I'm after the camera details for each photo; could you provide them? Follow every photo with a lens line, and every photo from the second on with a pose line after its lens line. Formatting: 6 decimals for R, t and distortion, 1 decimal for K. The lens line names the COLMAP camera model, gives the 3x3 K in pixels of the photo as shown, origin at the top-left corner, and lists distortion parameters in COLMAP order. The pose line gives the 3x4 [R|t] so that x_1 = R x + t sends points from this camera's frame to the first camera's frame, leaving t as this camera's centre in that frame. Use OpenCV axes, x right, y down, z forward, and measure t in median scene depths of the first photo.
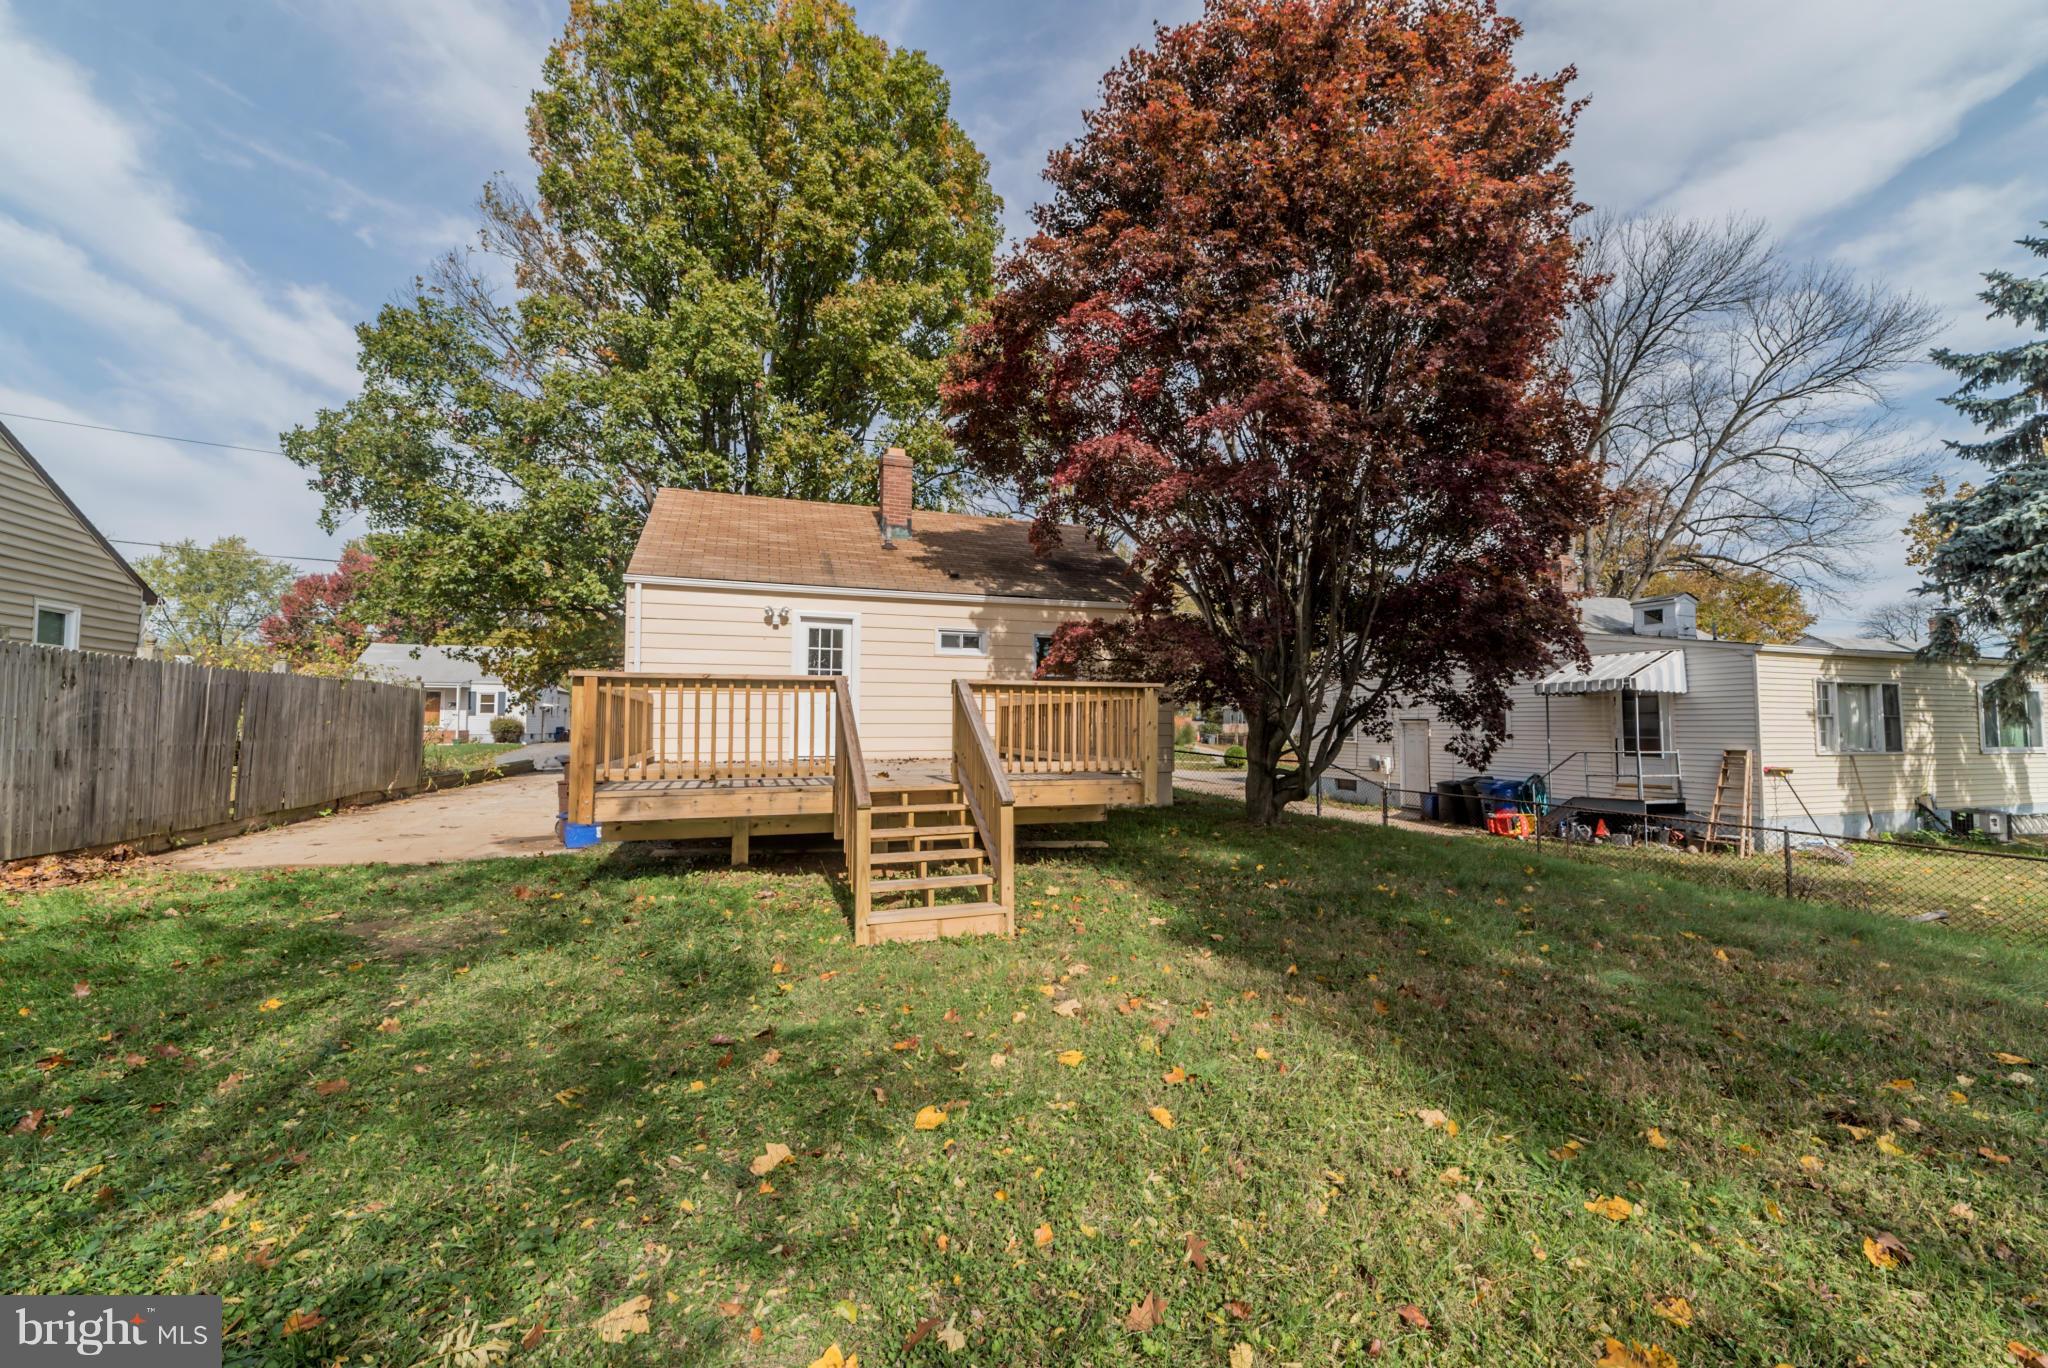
lens RADIAL K [[787.5, 0, 1024.3], [0, 787.5, 686.4], [0, 0, 1]] dist [0.002701, 0.000569]
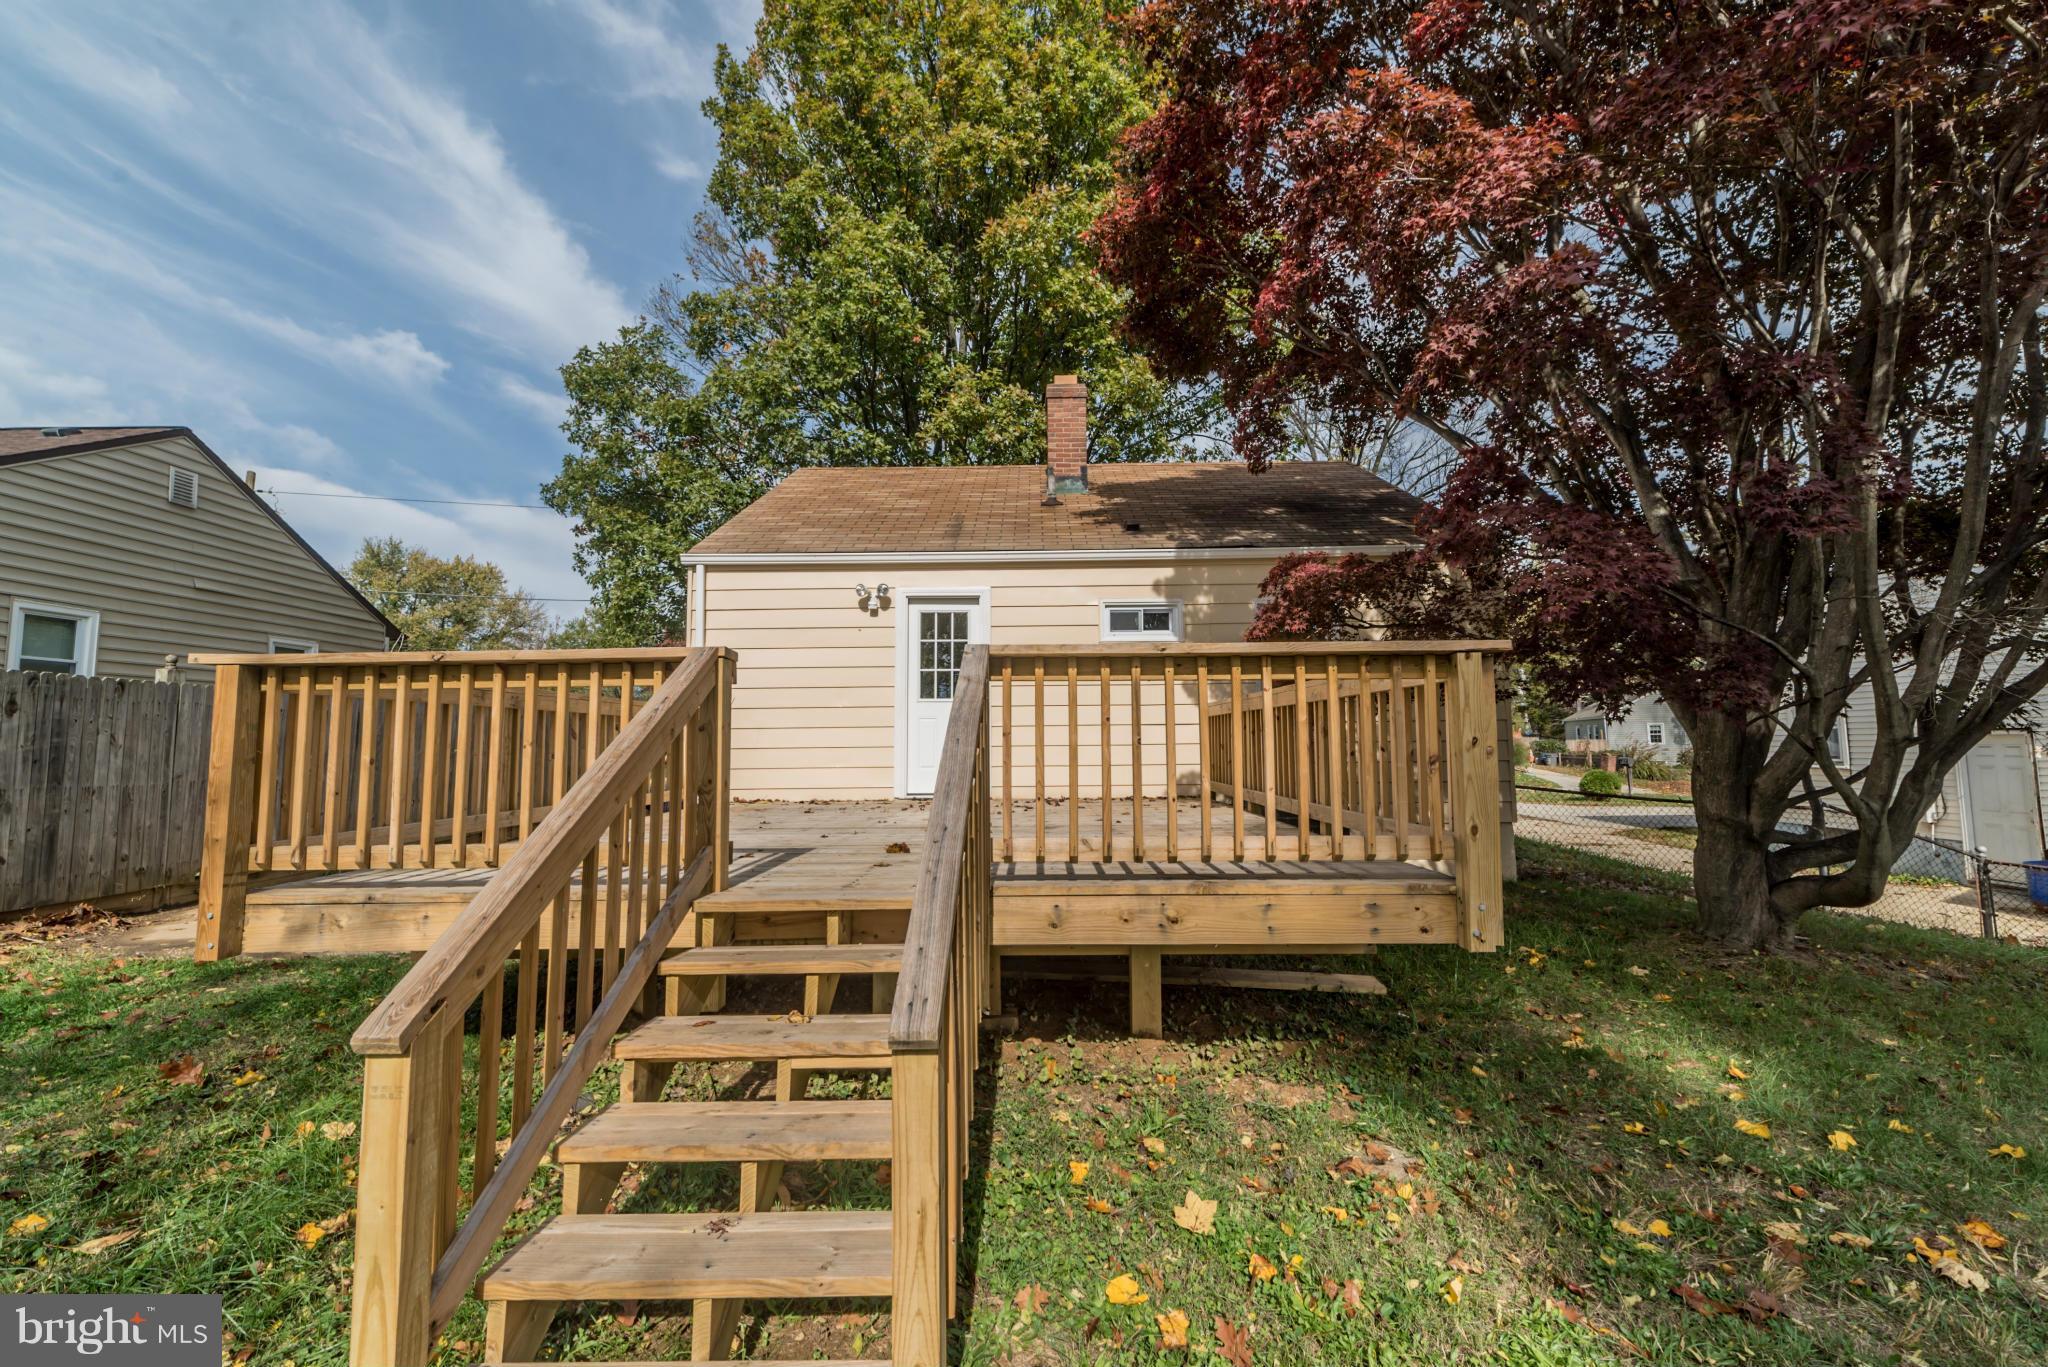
lens RADIAL K [[787.5, 0, 1024.3], [0, 787.5, 685.9], [0, 0, 1]] dist [0.002701, 0.000569]
pose [[0.939991, -0.038072, -0.339069, 0.050495], [0.028772, 0.999060, -0.032414, 0.016720], [0.339985, 0.020713, 0.940203, 0.338649]]
